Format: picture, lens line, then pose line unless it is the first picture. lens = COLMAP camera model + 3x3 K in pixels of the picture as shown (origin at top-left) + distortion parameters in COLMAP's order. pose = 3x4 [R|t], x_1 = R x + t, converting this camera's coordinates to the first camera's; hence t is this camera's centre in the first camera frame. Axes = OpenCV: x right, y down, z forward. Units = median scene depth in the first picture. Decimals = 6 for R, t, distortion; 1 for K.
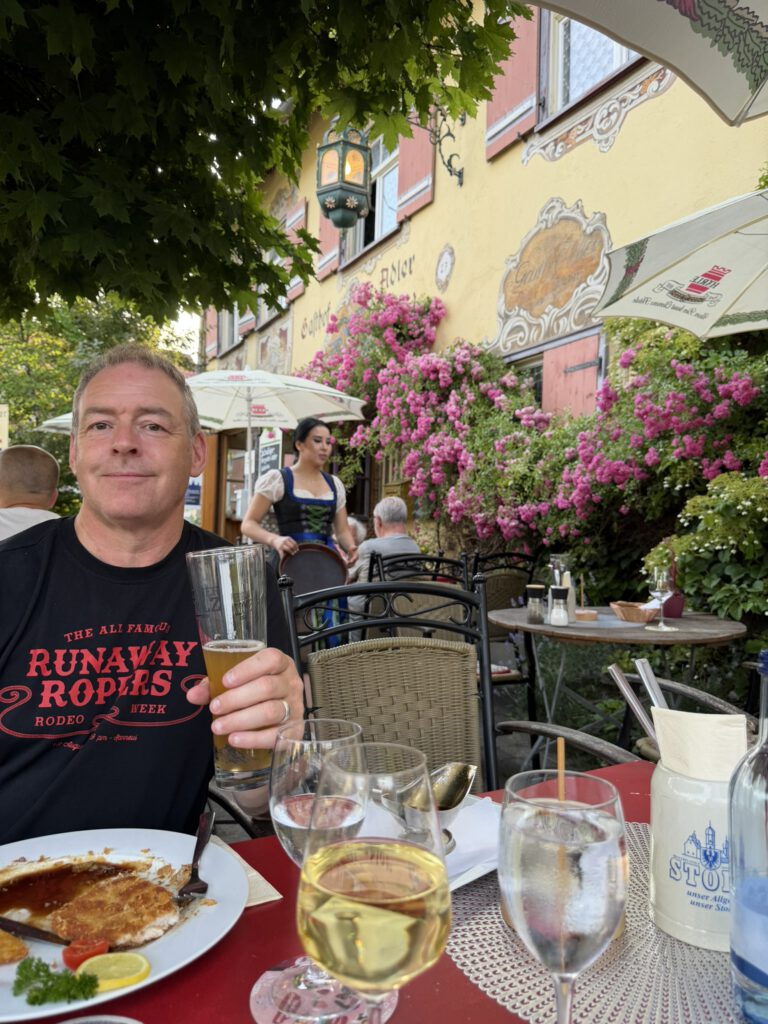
lens RADIAL K [[725.6, 0, 368.4], [0, 725.6, 512.6], [0, 0, 1]] dist [0.141920, -0.305919]
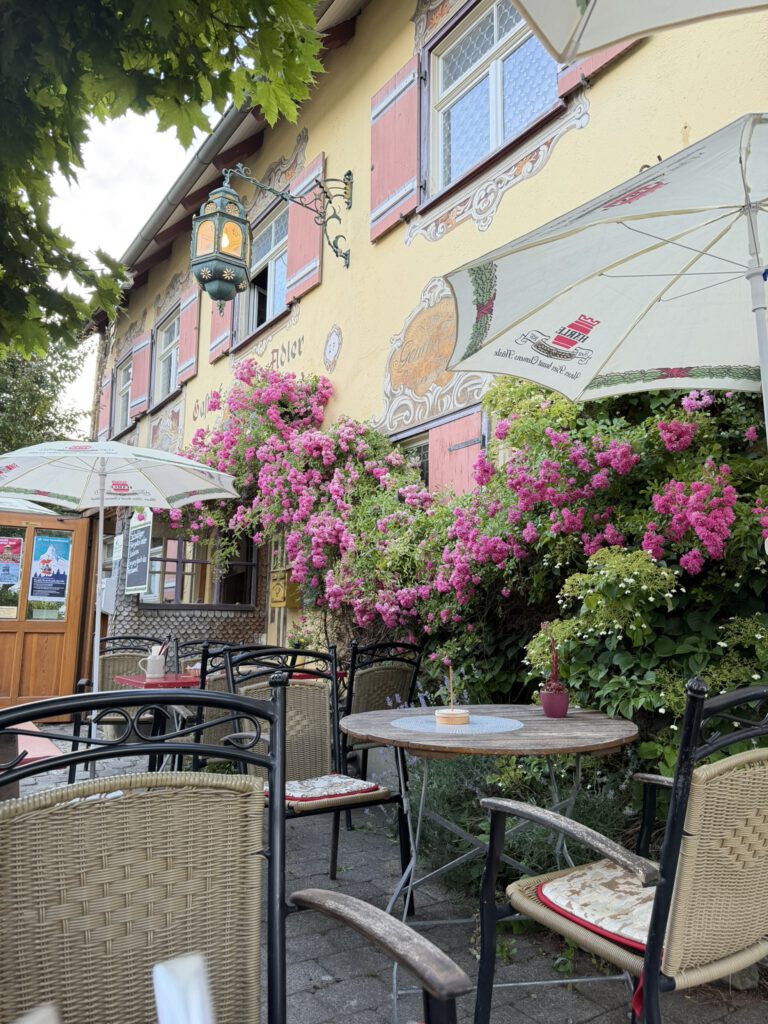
lens RADIAL K [[725.6, 0, 368.4], [0, 725.6, 512.6], [0, 0, 1]] dist [0.141920, -0.305919]
pose [[0.993495, 0.003229, 0.113834, 0.054238], [0.010935, 0.992274, -0.123584, 0.005721], [-0.113354, 0.124024, 0.985783, 0.085475]]
